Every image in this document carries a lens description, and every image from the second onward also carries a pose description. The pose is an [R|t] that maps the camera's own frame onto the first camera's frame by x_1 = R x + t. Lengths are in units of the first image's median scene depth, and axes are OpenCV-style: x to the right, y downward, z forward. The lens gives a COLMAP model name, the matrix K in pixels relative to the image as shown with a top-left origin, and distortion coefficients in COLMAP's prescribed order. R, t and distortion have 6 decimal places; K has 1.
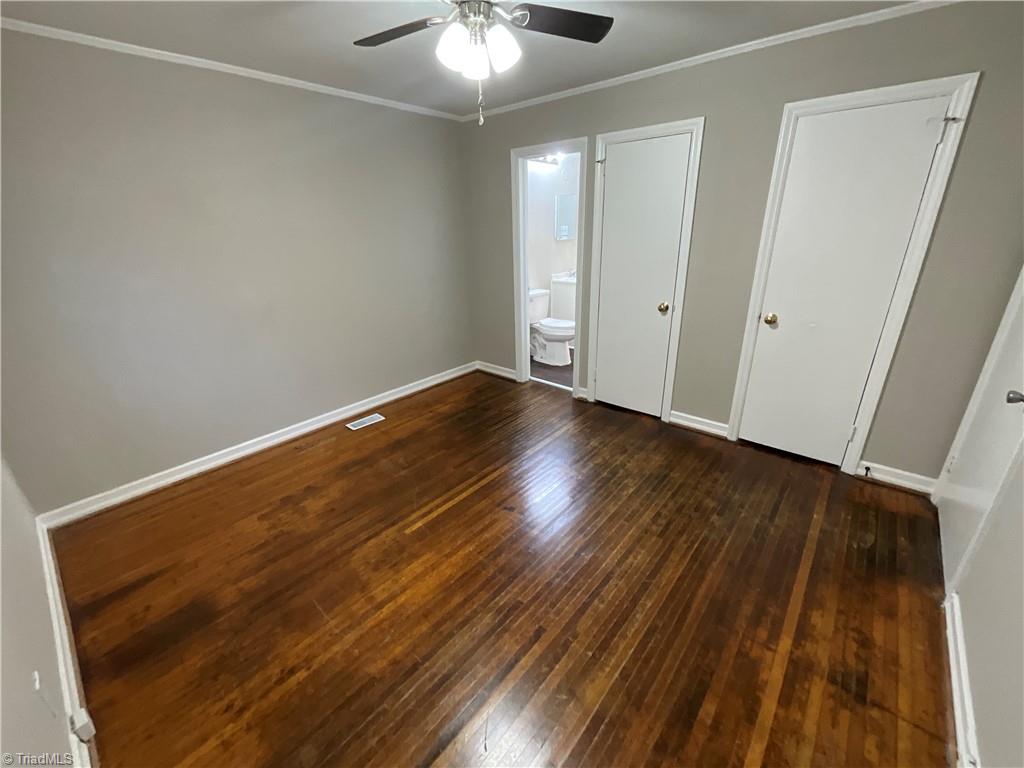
lens RADIAL K [[417.4, 0, 513.2], [0, 417.4, 383.7], [0, 0, 1]] dist [-0.000470, 0.000775]
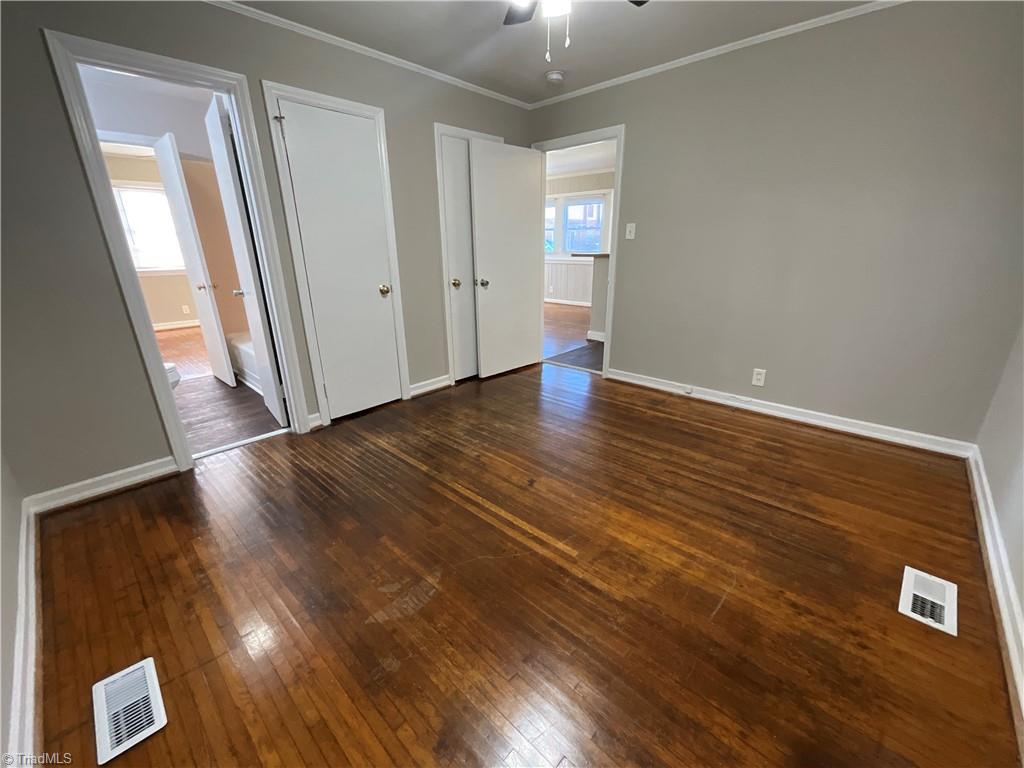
lens RADIAL K [[417.4, 0, 512.1], [0, 417.4, 384.7], [0, 0, 1]] dist [-0.000470, 0.000775]
pose [[0.038599, -0.298611, 0.953594, -0.895151], [0.371198, 0.890303, 0.263767, -0.174250], [-0.927751, 0.343791, 0.145209, 0.874083]]
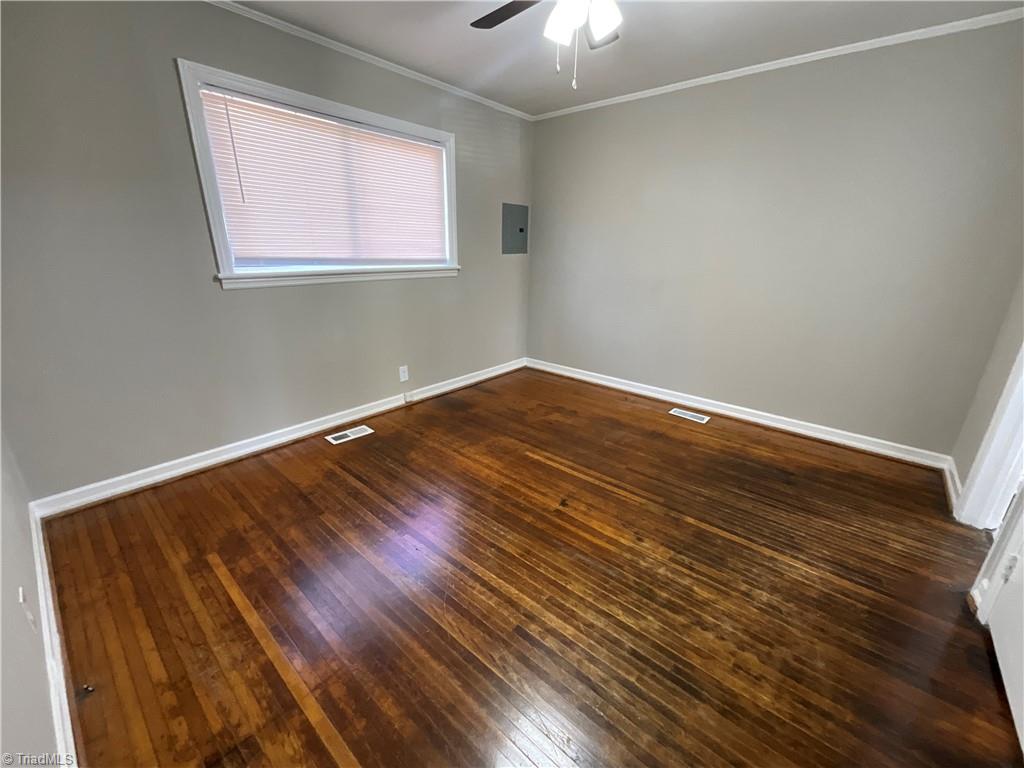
lens RADIAL K [[417.4, 0, 514.4], [0, 417.4, 384.4], [0, 0, 1]] dist [-0.000470, 0.000775]
pose [[0.001922, 0.343662, -0.939091, 0.816152], [-0.379021, 0.869276, 0.317337, -0.193024], [0.925386, 0.355326, 0.131926, 0.721355]]
